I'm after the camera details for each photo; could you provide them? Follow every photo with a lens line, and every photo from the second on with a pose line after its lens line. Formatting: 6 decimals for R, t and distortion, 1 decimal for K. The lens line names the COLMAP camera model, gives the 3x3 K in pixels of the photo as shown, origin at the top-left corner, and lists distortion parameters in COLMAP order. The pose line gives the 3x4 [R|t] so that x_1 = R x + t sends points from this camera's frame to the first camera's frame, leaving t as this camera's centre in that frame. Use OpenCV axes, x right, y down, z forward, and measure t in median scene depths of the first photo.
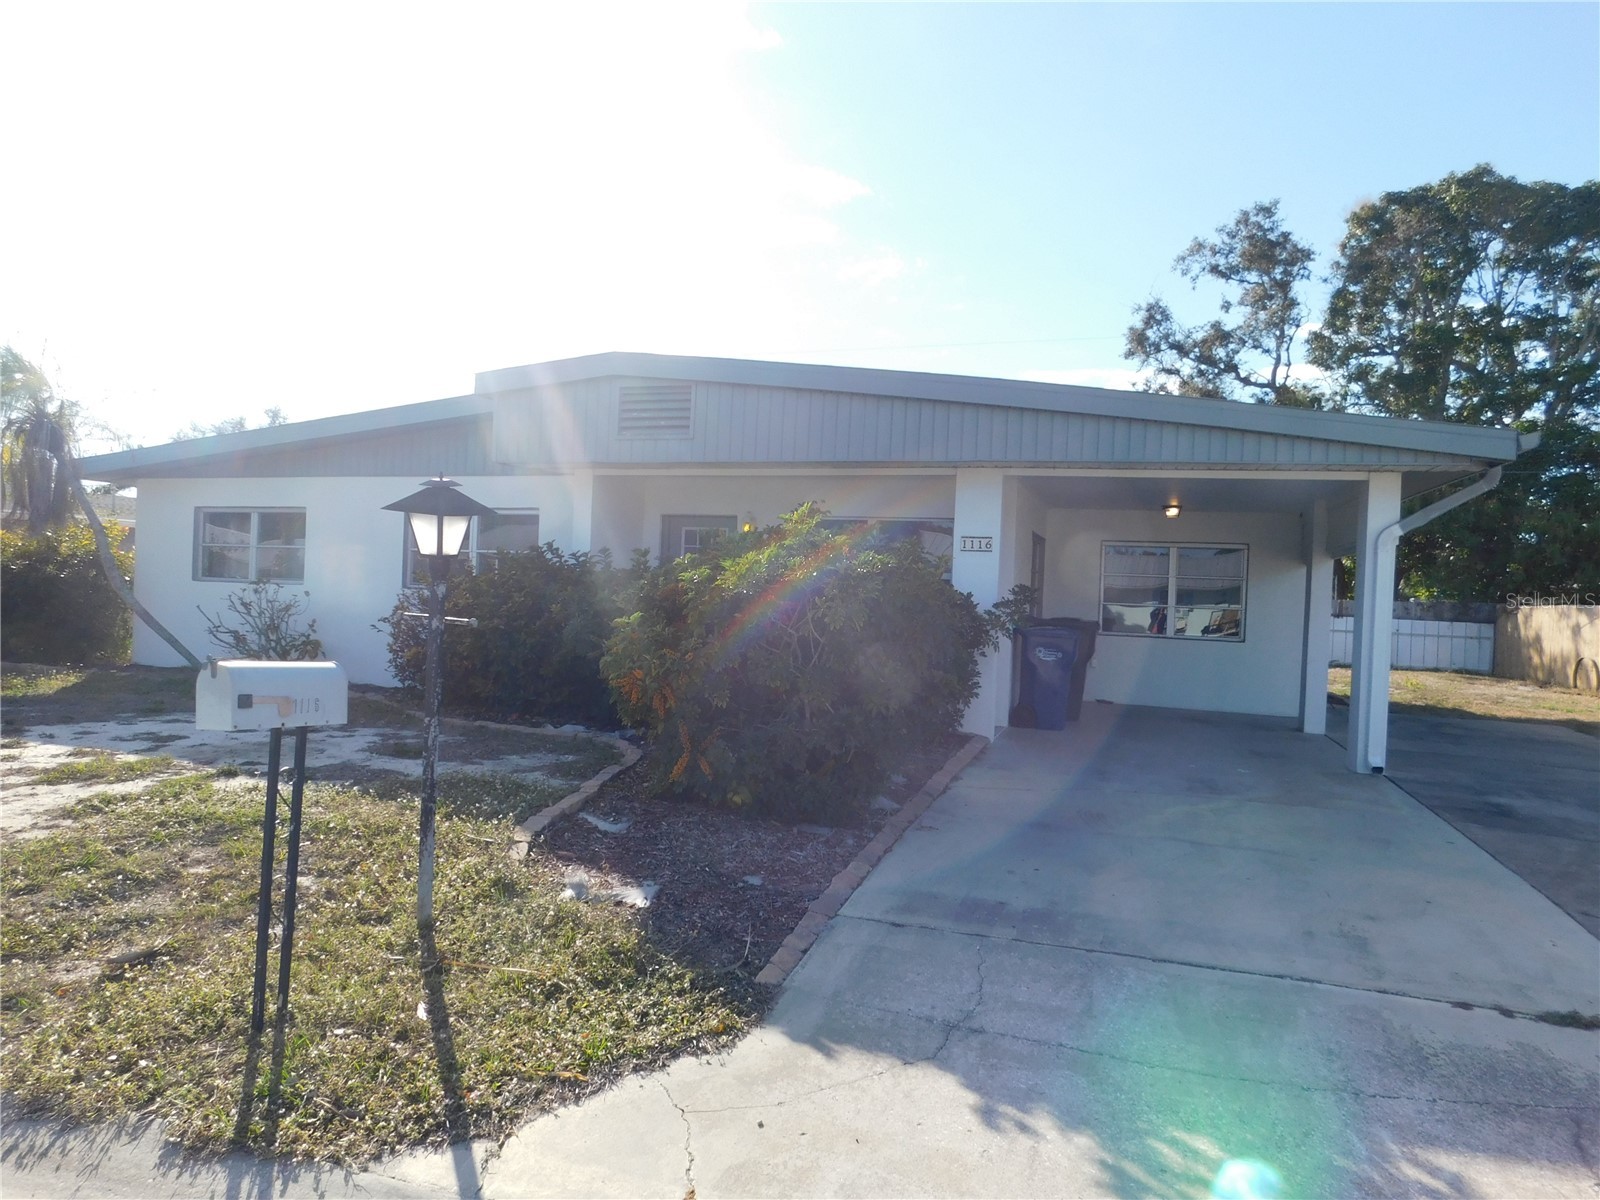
lens RADIAL K [[1047.6, 0, 781.2], [0, 1047.6, 596.0], [0, 0, 1]] dist [0.004100, -0.000385]
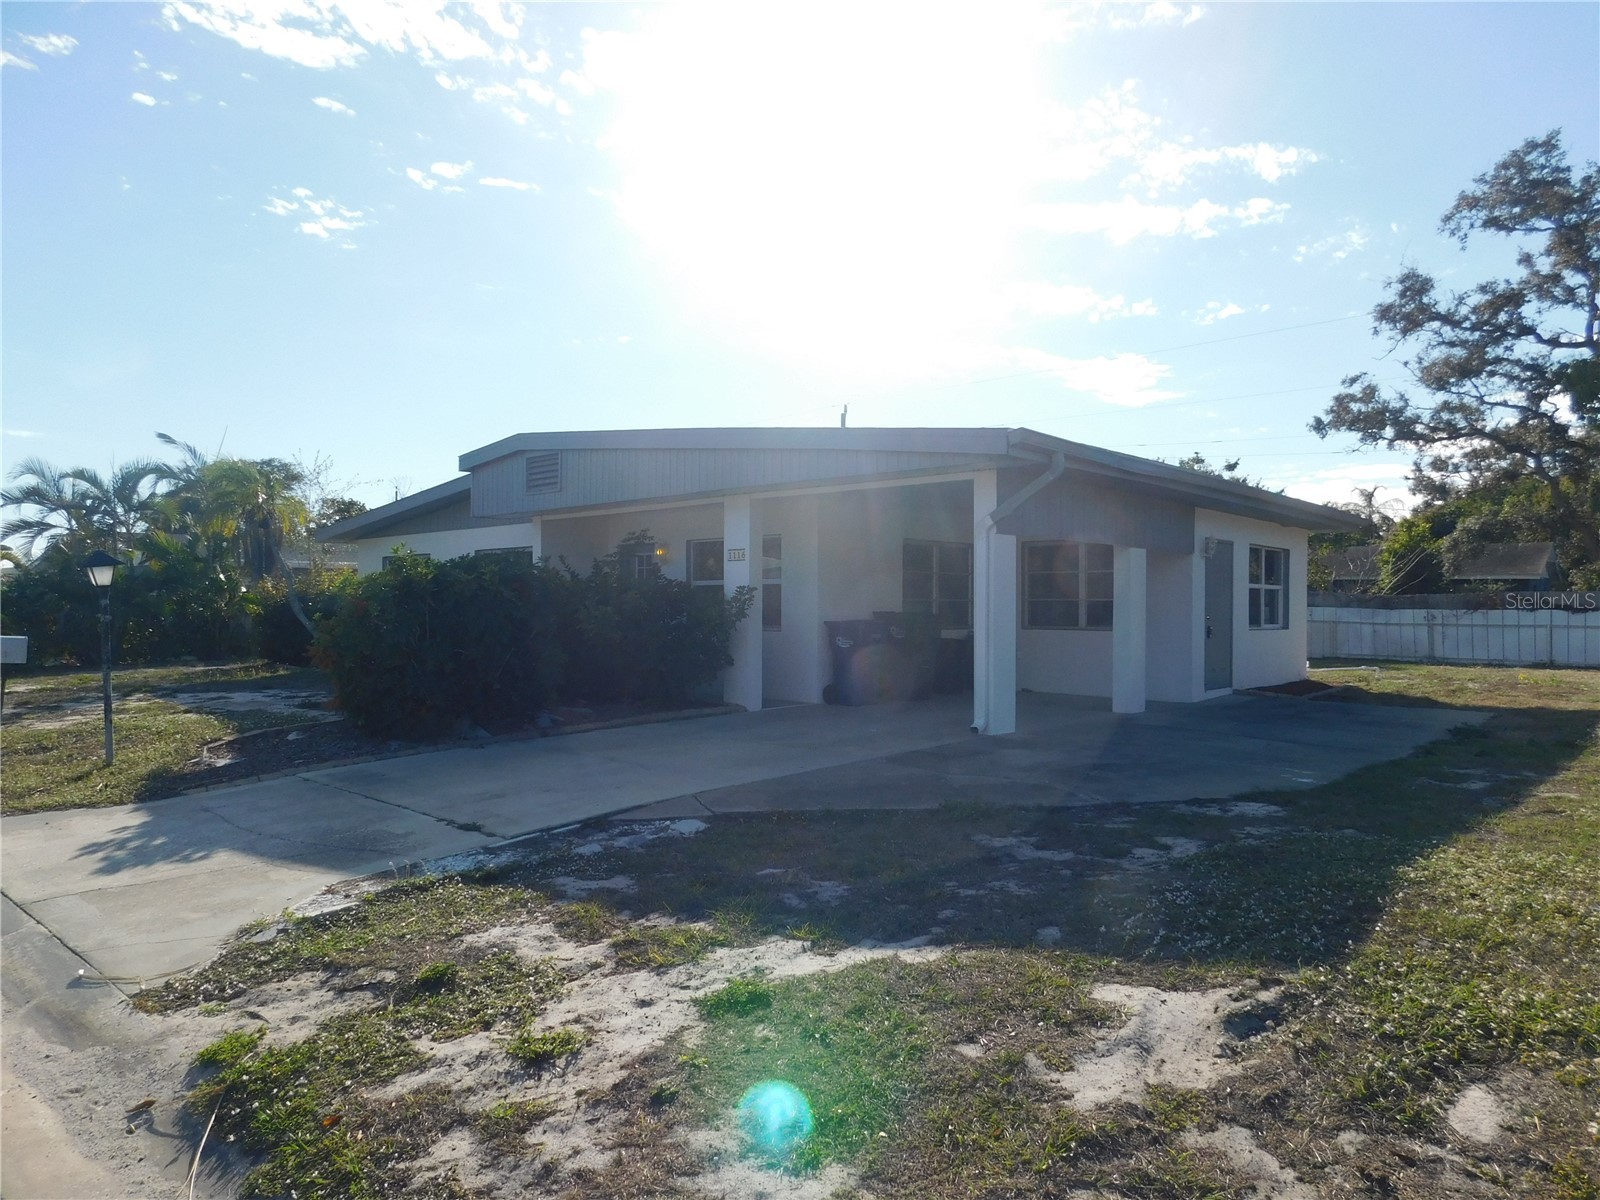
lens RADIAL K [[1047.6, 0, 781.2], [0, 1047.6, 596.0], [0, 0, 1]] dist [0.004100, -0.000385]
pose [[0.893131, -0.039984, -0.448016, 0.266229], [0.025700, 0.998950, -0.037918, 0.016882], [0.449062, 0.022352, 0.893221, -0.038270]]
